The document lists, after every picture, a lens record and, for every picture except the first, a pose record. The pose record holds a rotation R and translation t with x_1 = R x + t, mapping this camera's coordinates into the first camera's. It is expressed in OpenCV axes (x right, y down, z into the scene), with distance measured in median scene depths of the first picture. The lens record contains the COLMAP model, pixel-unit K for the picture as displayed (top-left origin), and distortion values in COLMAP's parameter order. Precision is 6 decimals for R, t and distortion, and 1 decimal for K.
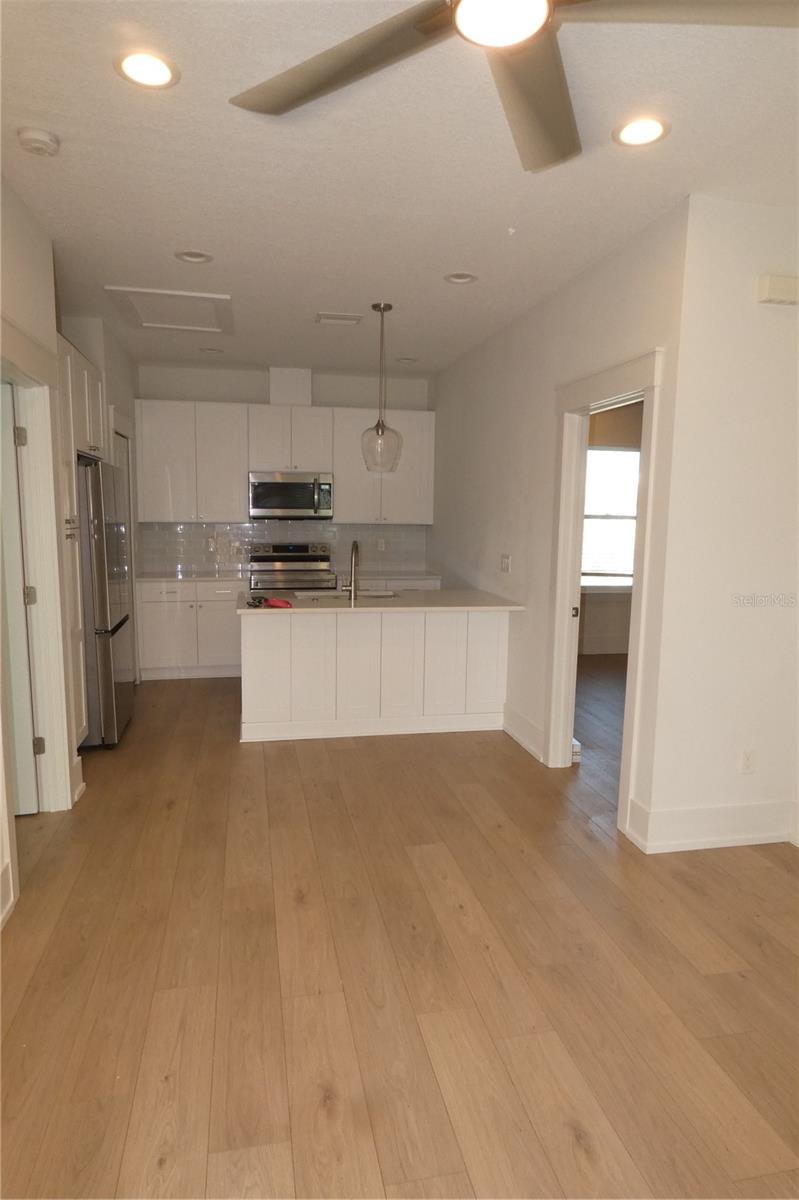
lens RADIAL K [[724.8, 0, 405.4], [0, 724.8, 606.4], [0, 0, 1]] dist [0.015285, -0.006159]
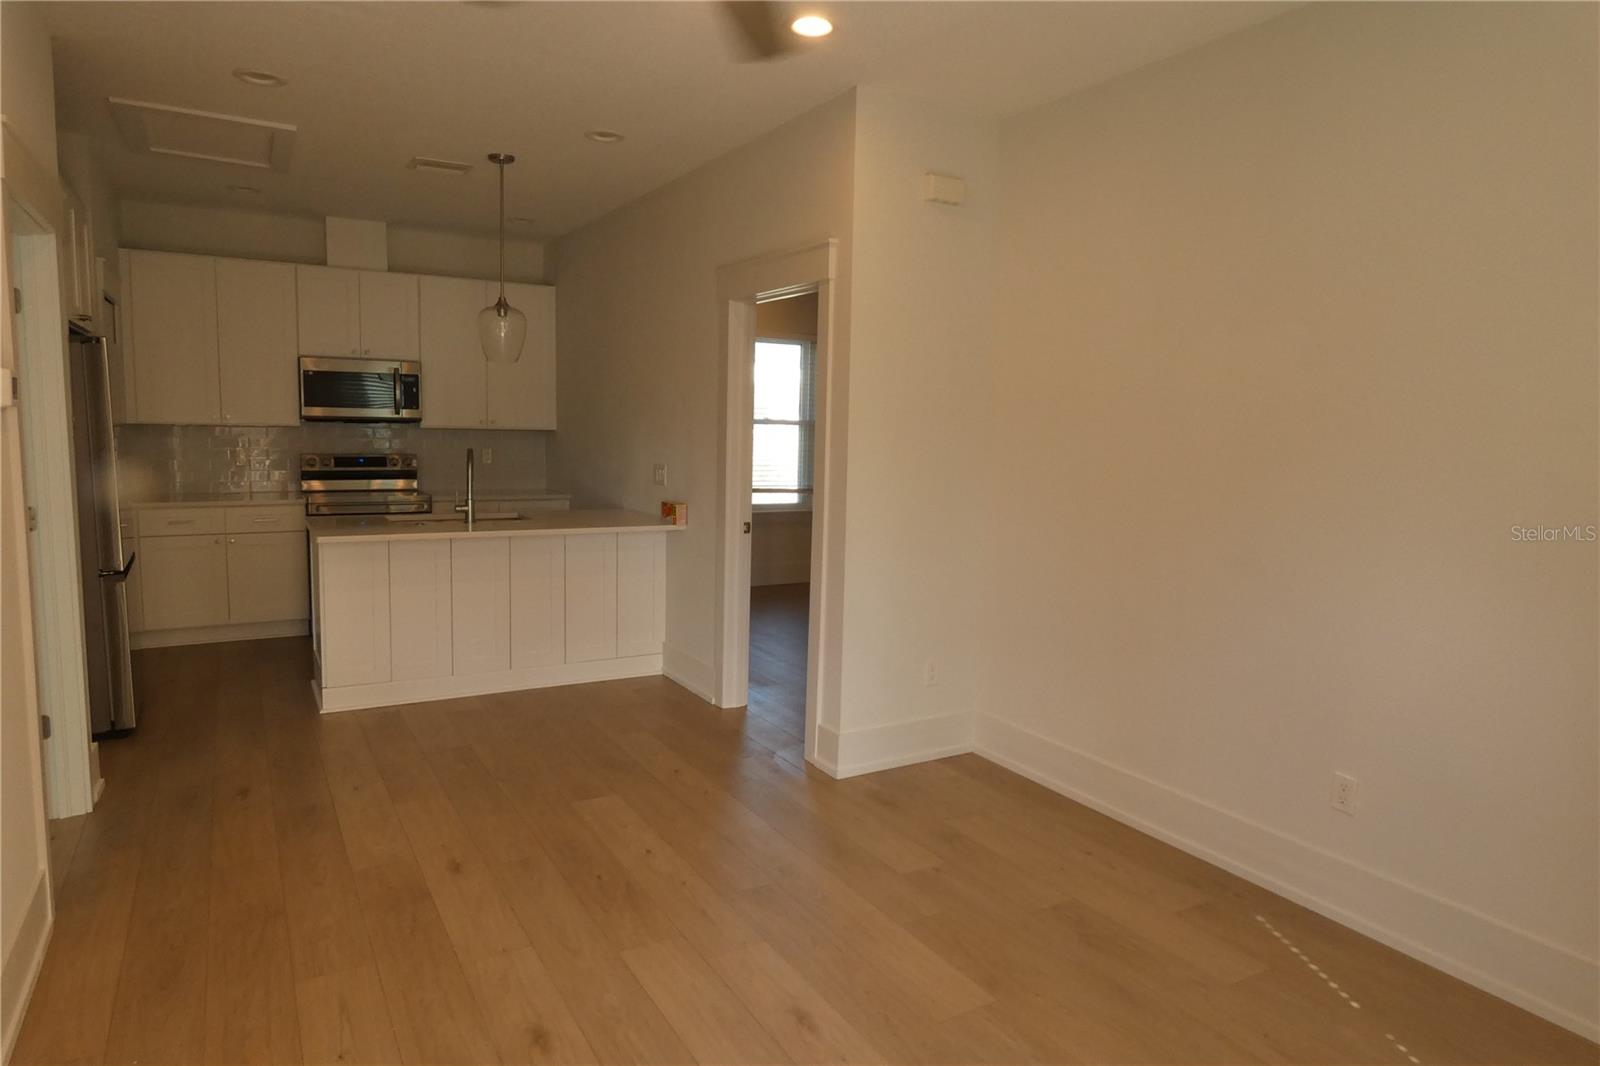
lens RADIAL K [[966.4, 0, 796.8], [0, 966.4, 528.2], [0, 0, 1]] dist [0.015285, -0.006159]
pose [[0.949670, -0.027264, 0.312064, -0.077068], [0.032450, 0.999408, -0.011437, 0.025350], [-0.311568, 0.020988, 0.949992, -0.135171]]
